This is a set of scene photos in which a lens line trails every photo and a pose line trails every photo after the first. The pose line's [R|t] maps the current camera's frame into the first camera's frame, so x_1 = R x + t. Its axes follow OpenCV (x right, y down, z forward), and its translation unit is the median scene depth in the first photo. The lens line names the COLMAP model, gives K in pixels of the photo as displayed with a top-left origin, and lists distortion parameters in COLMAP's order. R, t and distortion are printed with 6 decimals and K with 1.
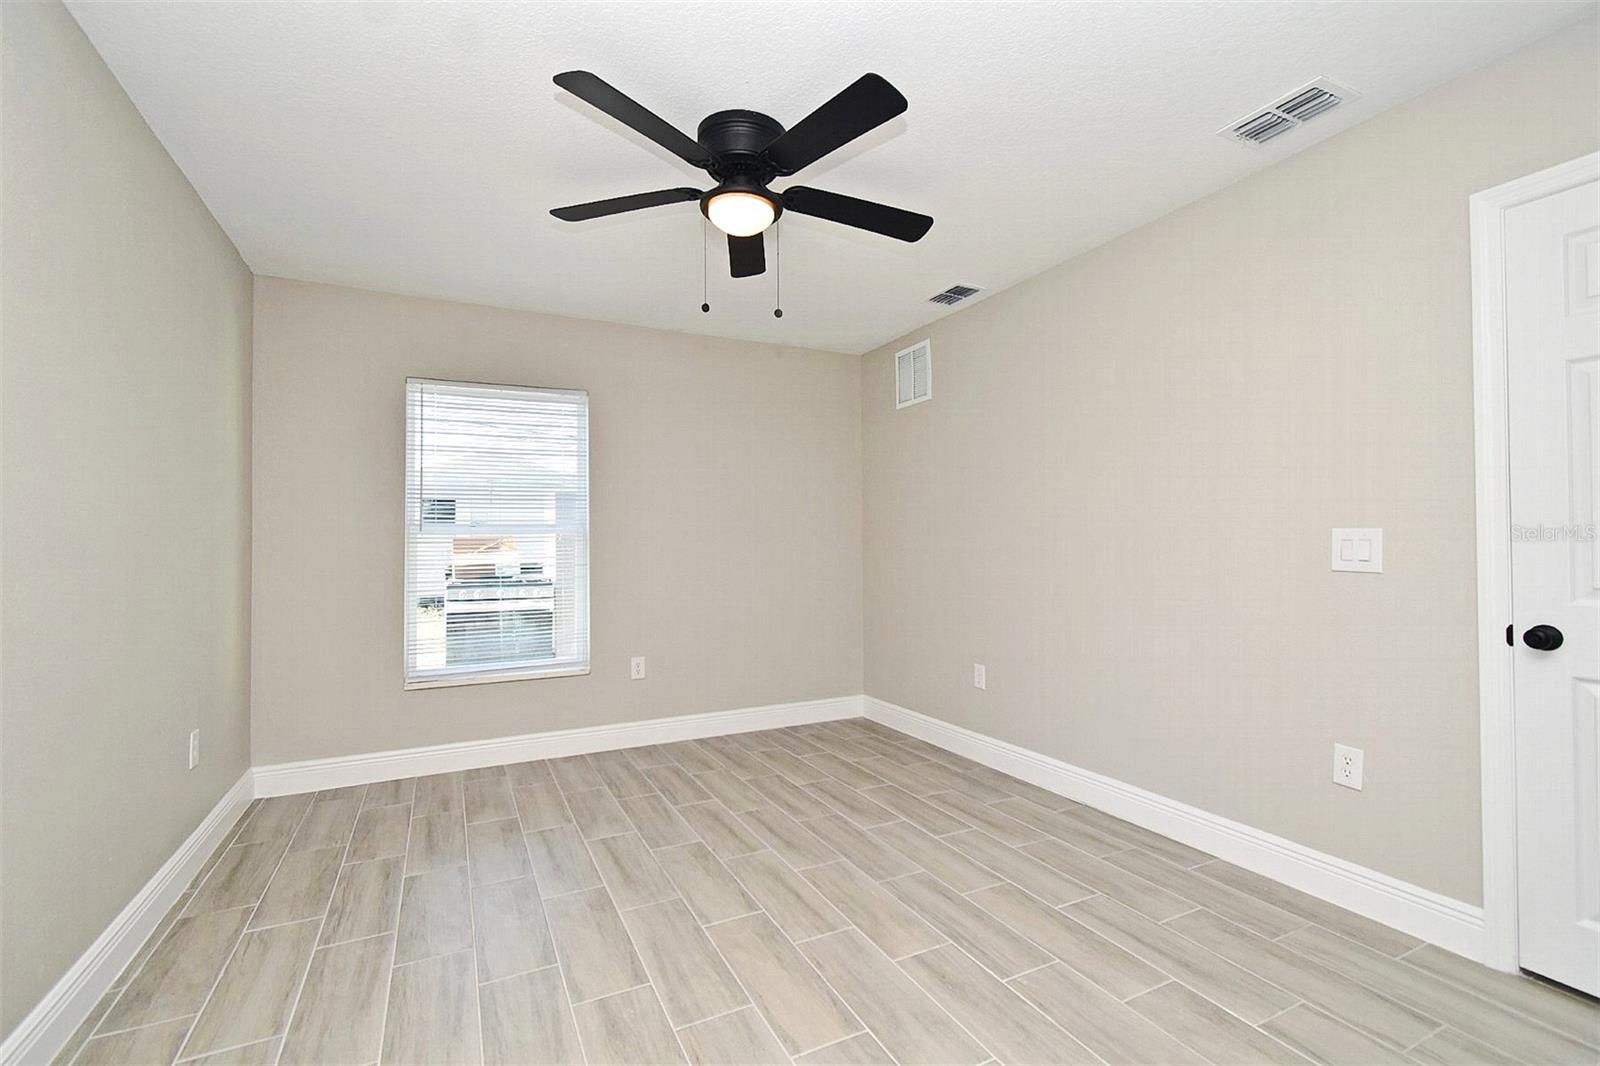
lens RADIAL K [[690.2, 0, 800.9], [0, 690.2, 534.5], [0, 0, 1]] dist [0.004741, -0.002003]
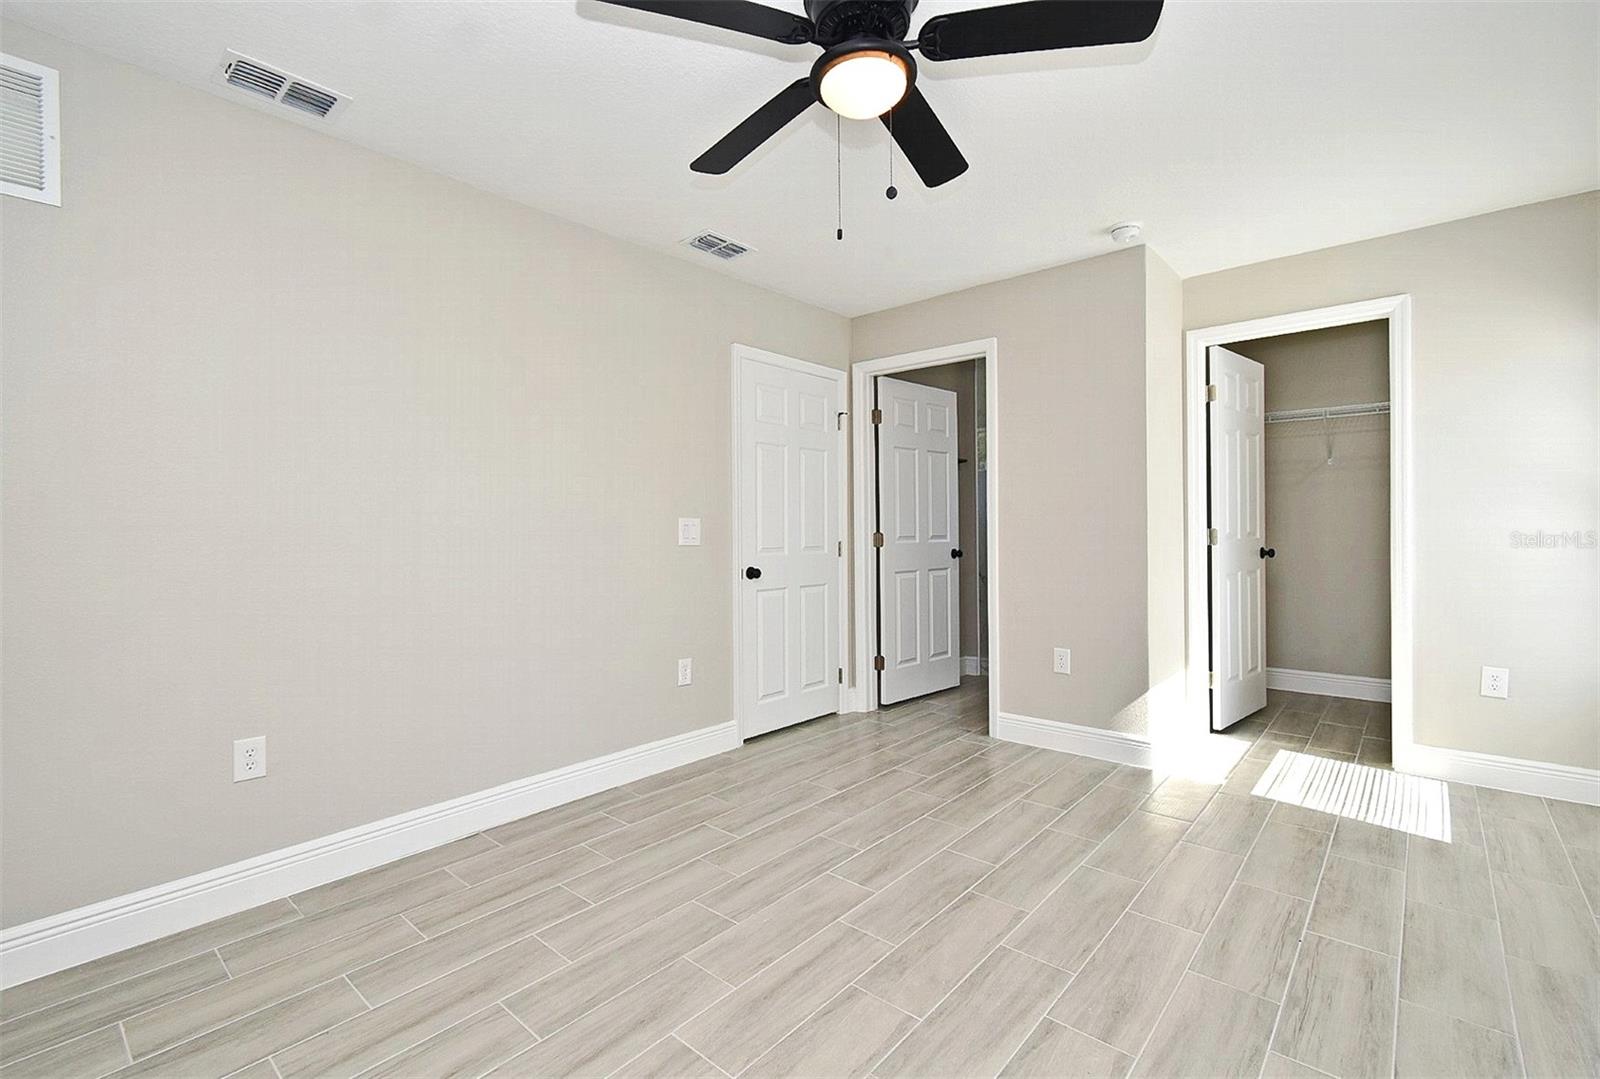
lens RADIAL K [[710.9, 0, 799.3], [0, 710.9, 533.0], [0, 0, 1]] dist [0.005809, -0.002731]
pose [[-0.364770, 0.004267, 0.931088, -0.658730], [-0.003313, 0.999977, -0.005881, 0.027587], [-0.931092, -0.005230, -0.364747, 1.126773]]
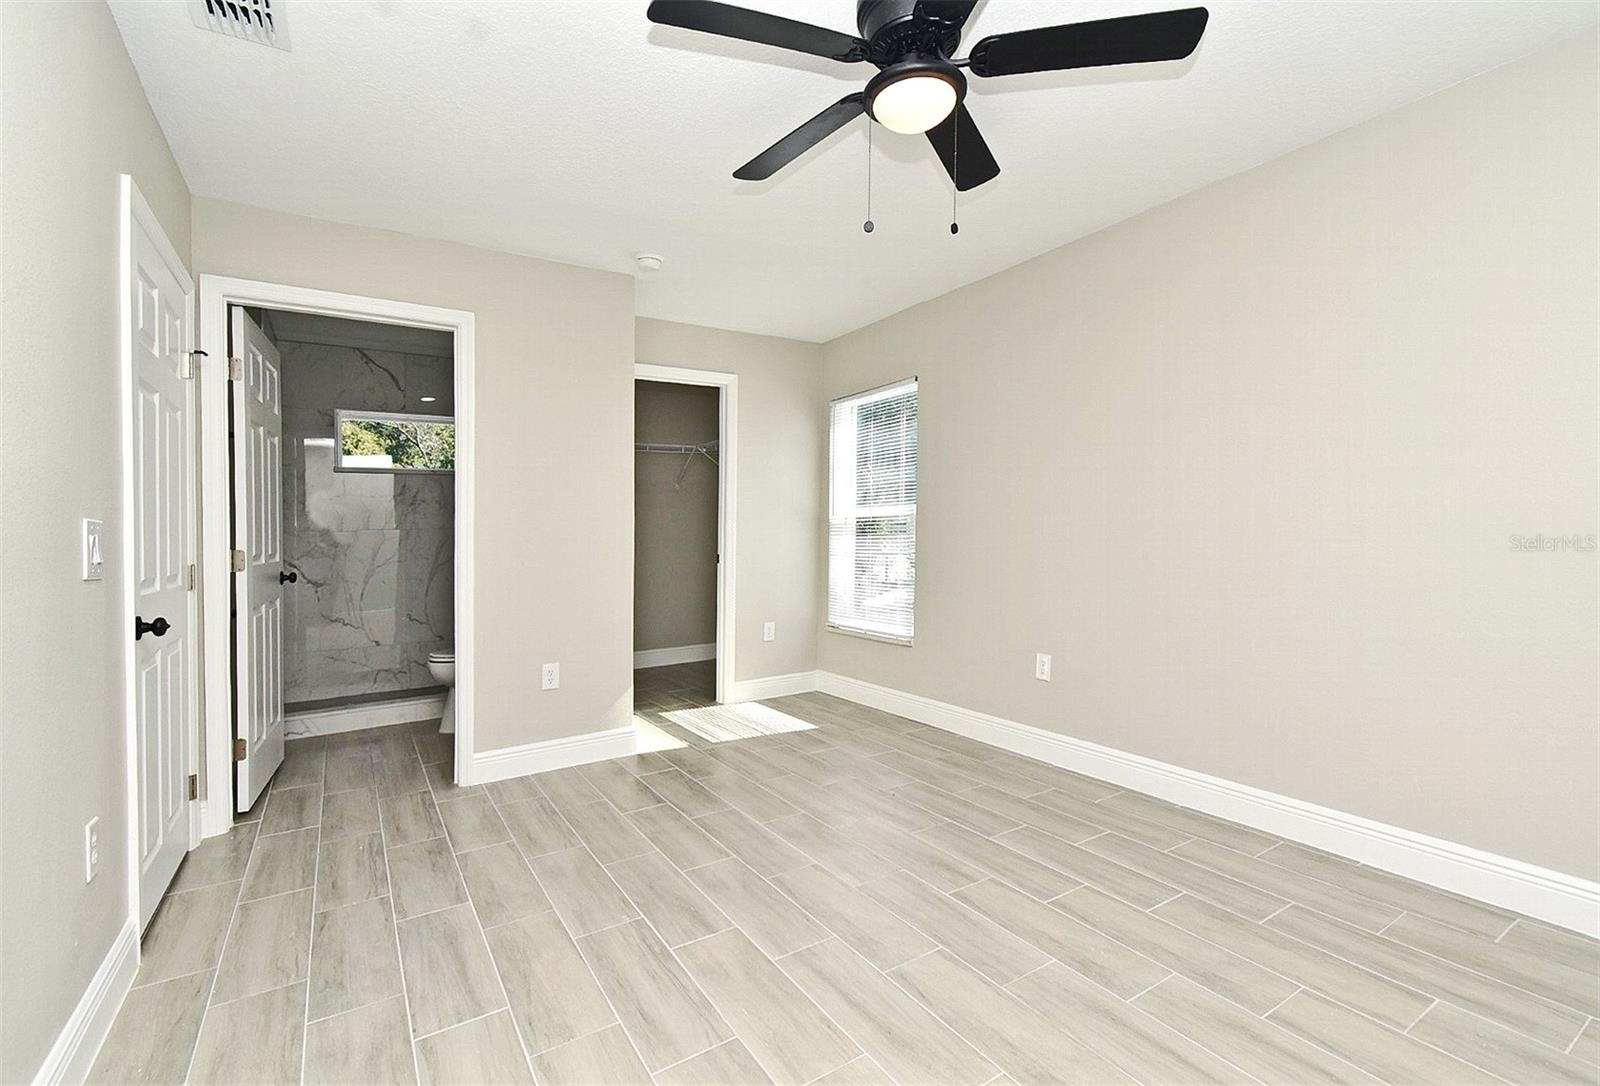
lens RADIAL K [[723.2, 0, 795.4], [0, 723.2, 551.9], [0, 0, 1]] dist [0.000437, -0.000265]
pose [[-0.995395, 0.027859, -0.091722, 0.094442], [0.026842, 0.999564, 0.012307, 0.031102], [0.092025, 0.009789, -0.995709, 1.520988]]
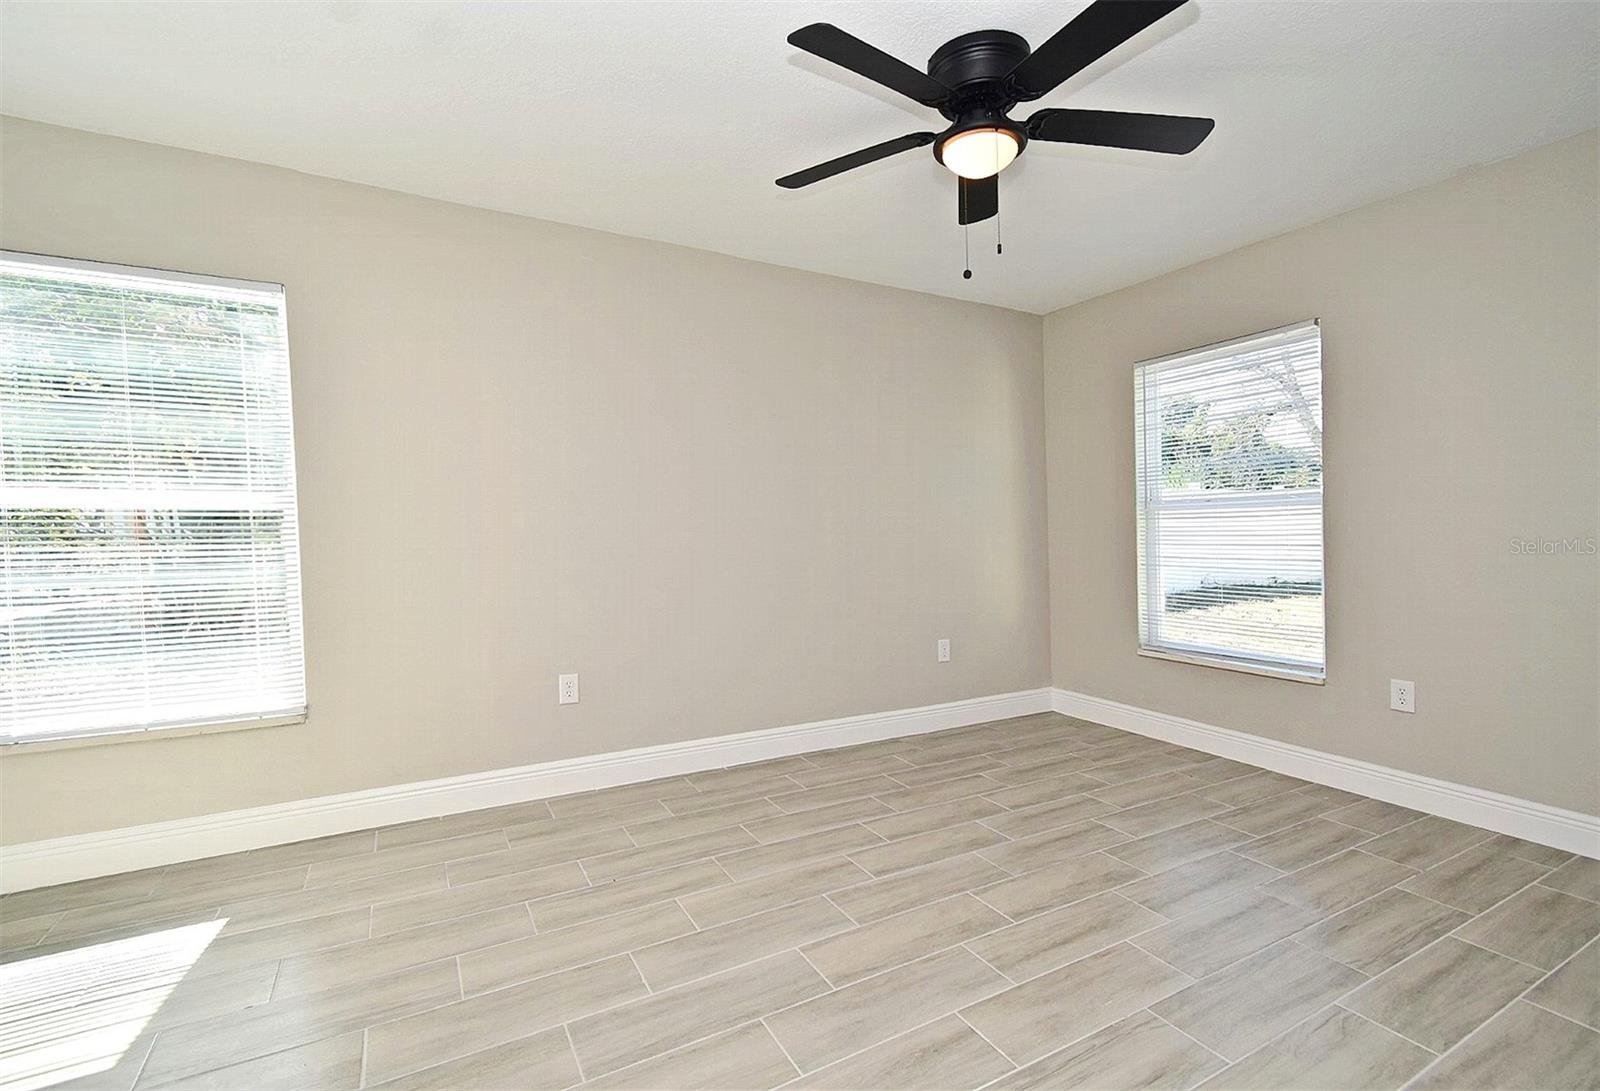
lens RADIAL K [[723.2, 0, 801.7], [0, 723.2, 544.4], [0, 0, 1]] dist [0.000437, -0.000265]
pose [[0.033959, 0.022767, -0.999164, 0.724703], [0.025404, 0.999398, 0.023636, 0.016197], [0.999100, -0.026185, 0.033360, 0.582930]]
